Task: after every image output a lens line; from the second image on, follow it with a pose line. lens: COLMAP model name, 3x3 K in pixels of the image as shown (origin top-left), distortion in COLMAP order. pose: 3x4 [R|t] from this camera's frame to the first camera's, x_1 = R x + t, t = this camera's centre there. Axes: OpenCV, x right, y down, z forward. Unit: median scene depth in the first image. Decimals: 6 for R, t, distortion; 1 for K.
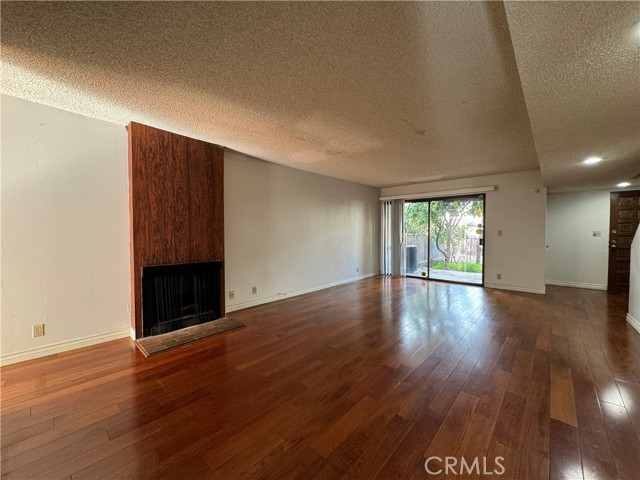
lens RADIAL K [[254.4, 0, 320.0], [0, 254.4, 240.0], [0, 0, 1]] dist [0.000422, 0.000005]
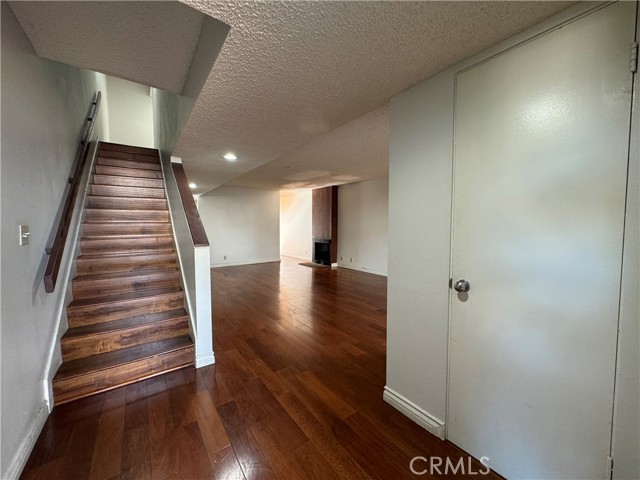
lens RADIAL K [[254.4, 0, 320.0], [0, 254.4, 240.0], [0, 0, 1]] dist [0.000422, 0.000005]
pose [[-0.201214, 0.054671, -0.978020, 1.530388], [-0.031469, 0.997565, 0.062238, -0.040179], [0.979042, 0.043300, -0.199004, 1.184237]]
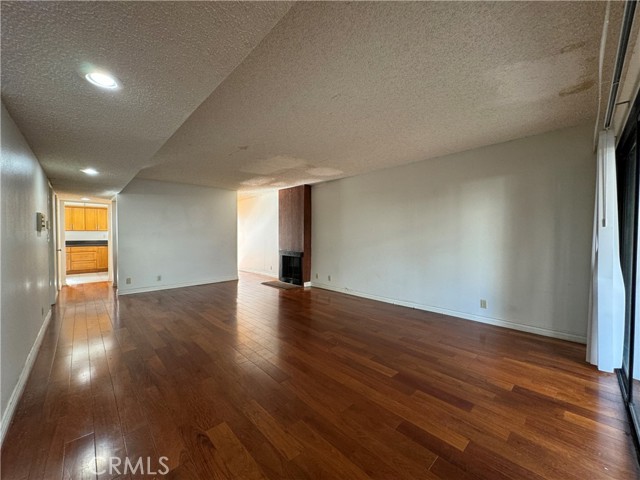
lens RADIAL K [[254.4, 0, 320.0], [0, 254.4, 240.0], [0, 0, 1]] dist [0.000422, 0.000005]
pose [[-0.063287, 0.018491, -0.997824, 1.146961], [-0.033167, 0.999237, 0.020621, -0.034114], [0.997444, 0.034400, -0.062625, 1.077357]]
